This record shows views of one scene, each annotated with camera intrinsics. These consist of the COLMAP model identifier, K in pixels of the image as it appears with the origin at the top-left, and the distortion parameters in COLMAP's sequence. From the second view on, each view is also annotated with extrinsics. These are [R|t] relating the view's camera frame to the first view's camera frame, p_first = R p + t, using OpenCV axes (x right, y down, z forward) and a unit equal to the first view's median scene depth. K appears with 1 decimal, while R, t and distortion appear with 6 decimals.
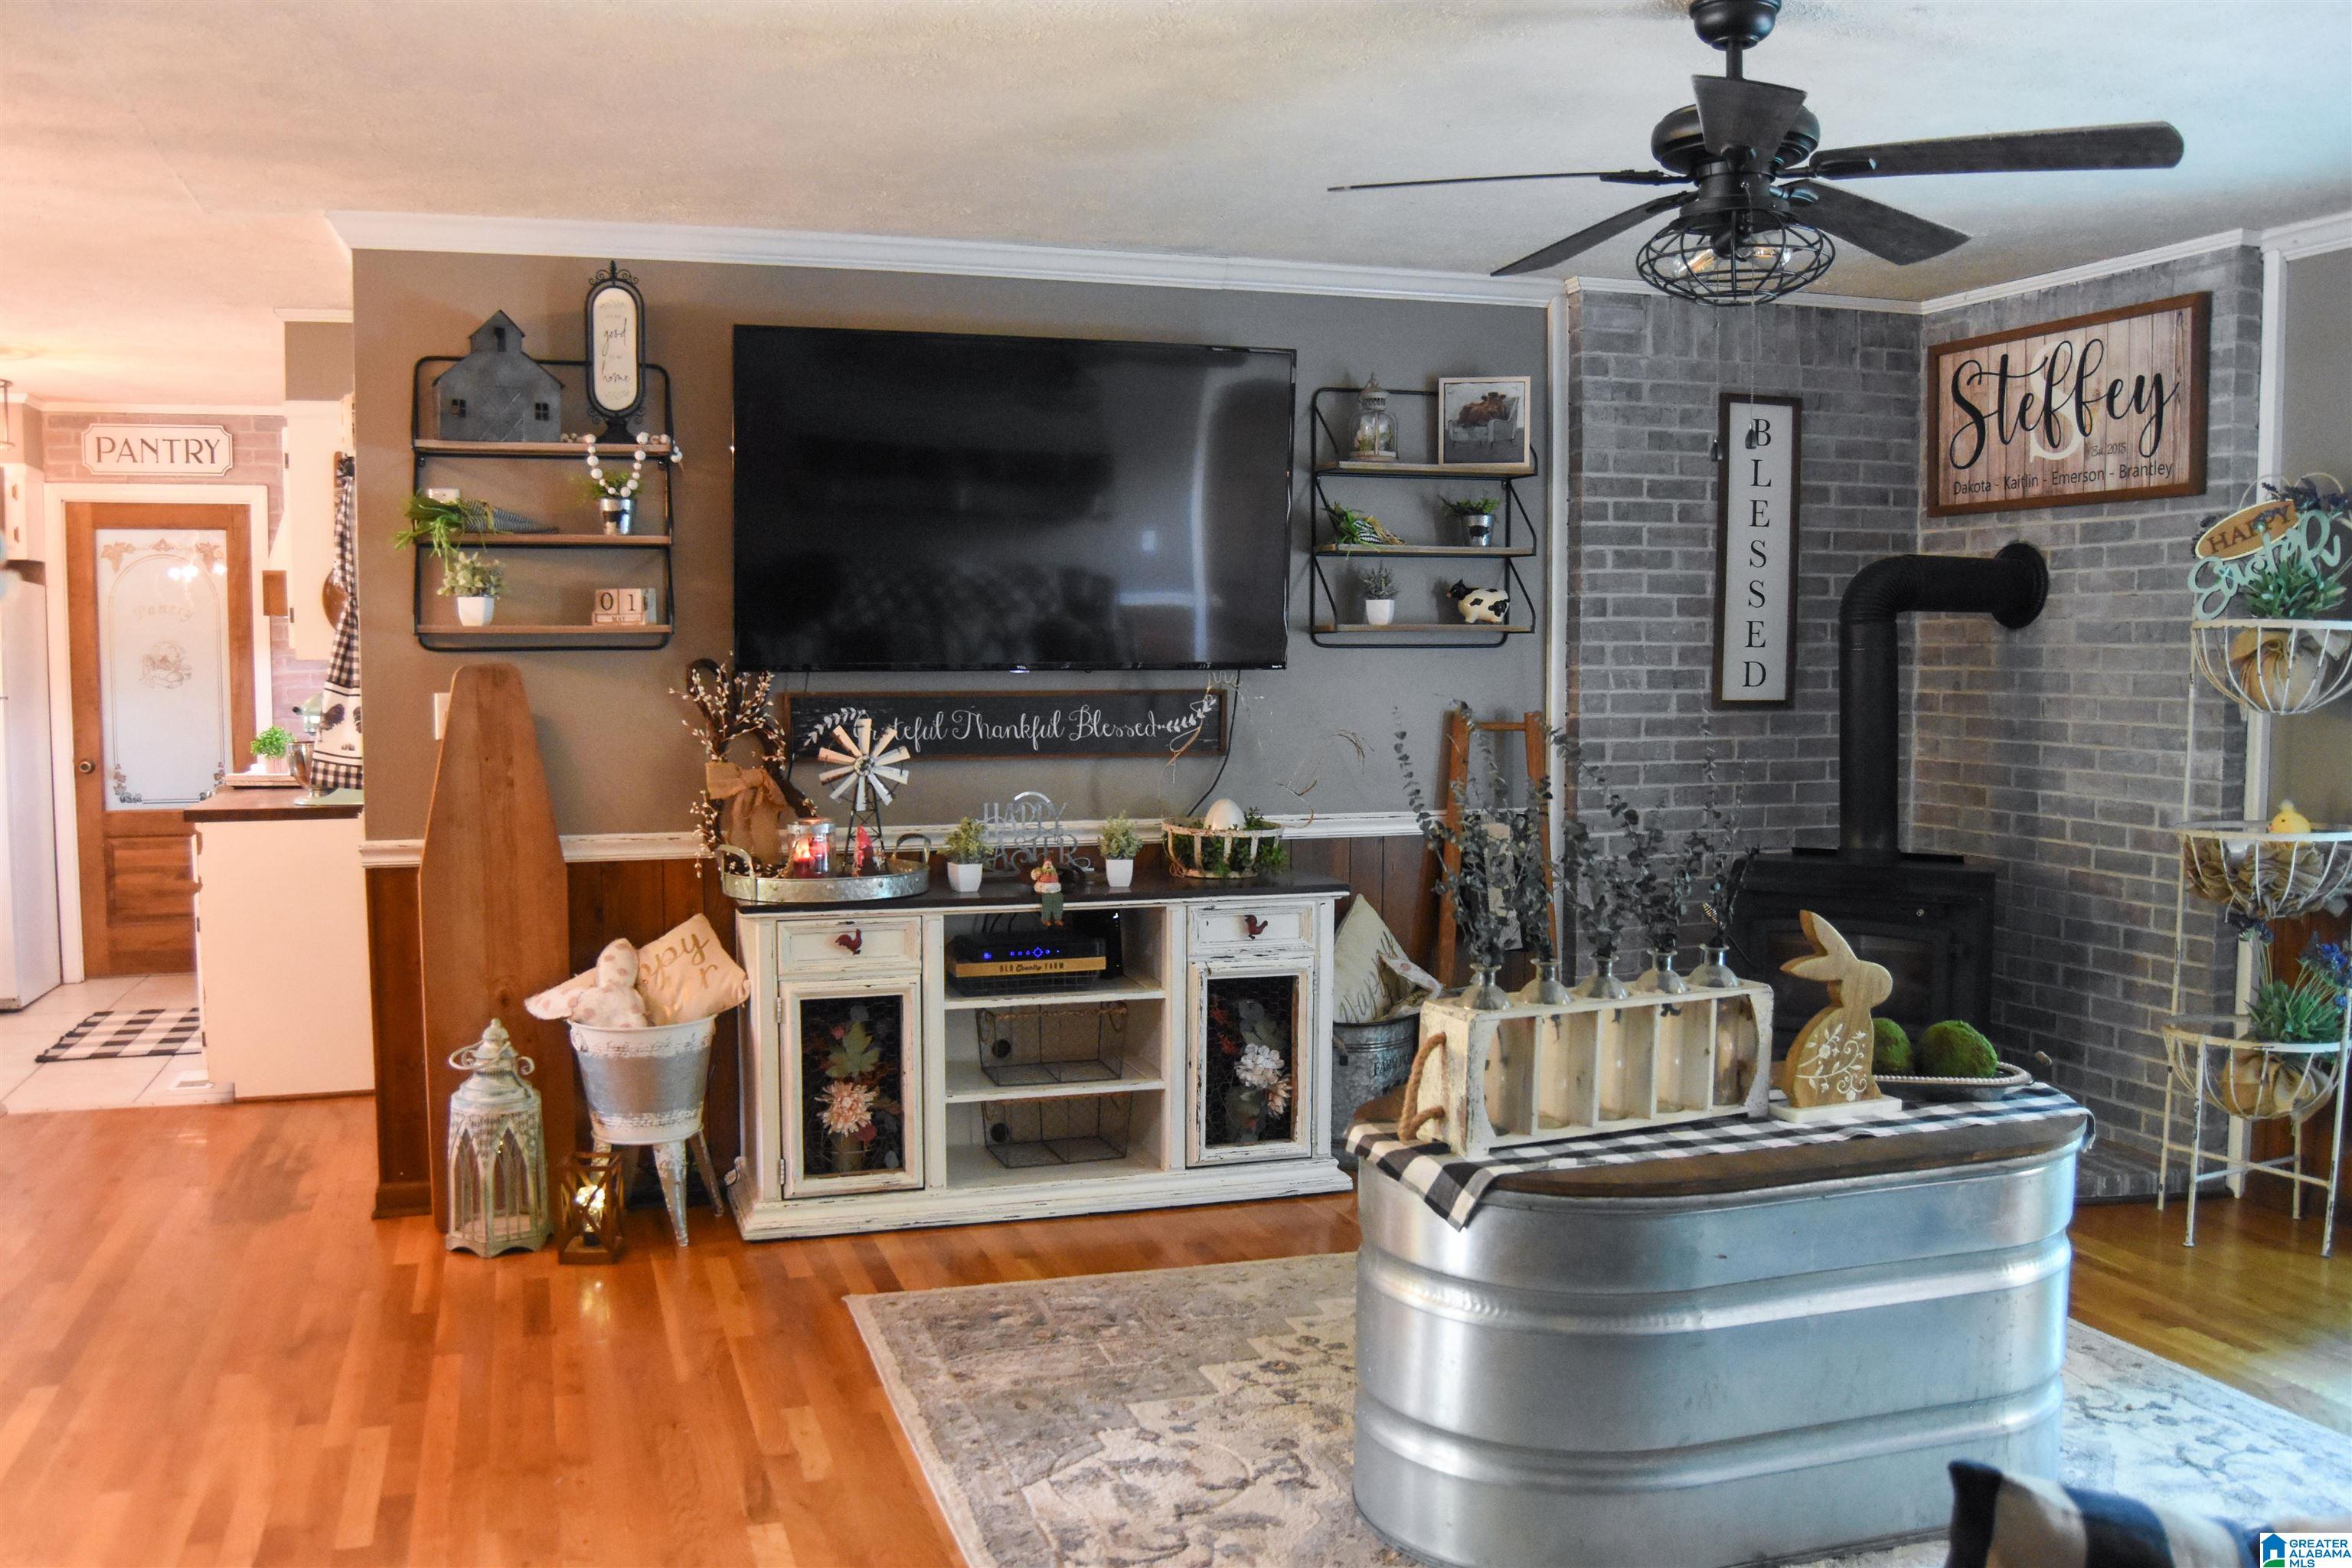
lens RADIAL K [[1966.4, 0, 1172.0], [0, 1966.4, 785.2], [0, 0, 1]] dist [-0.054794, 0.001742]
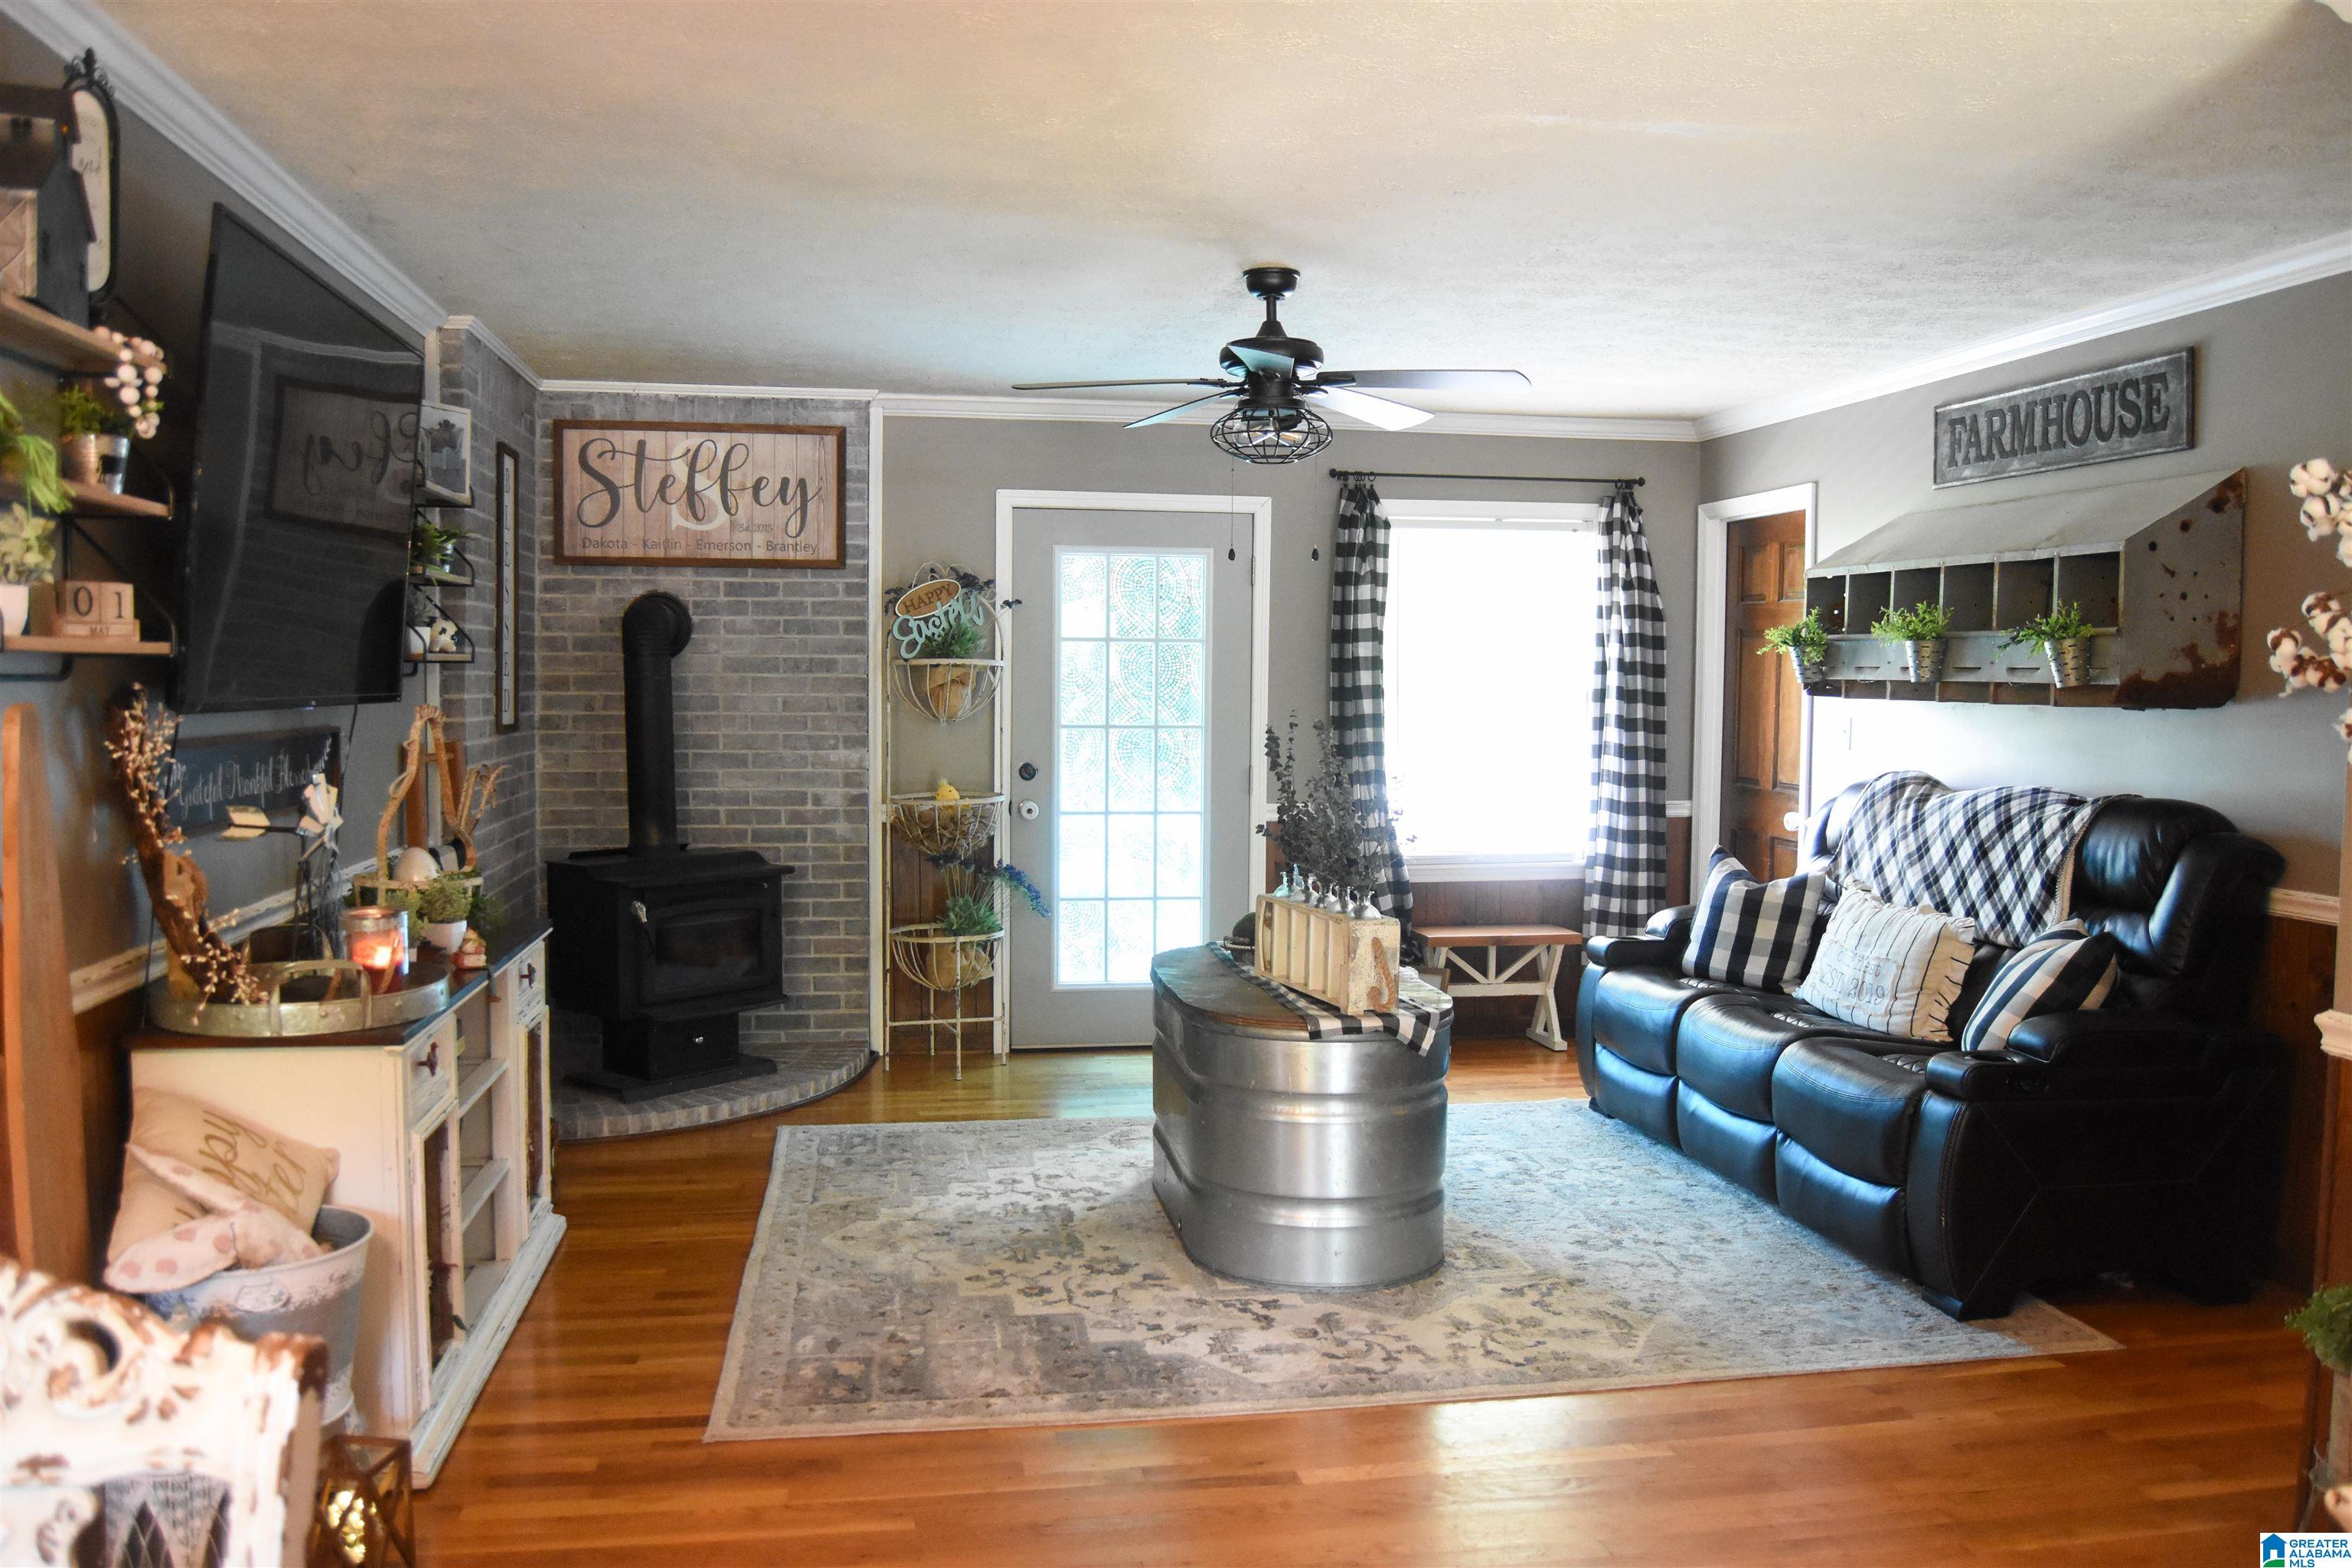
lens RADIAL K [[1844.3, 0, 1176.5], [0, 1844.3, 779.6], [0, 0, 1]] dist [-0.080888, 0.009527]
pose [[0.143990, -0.053433, 0.988136, -0.733882], [0.062524, 0.997037, 0.044803, -0.038923], [-0.987602, 0.055331, 0.146904, 0.538212]]
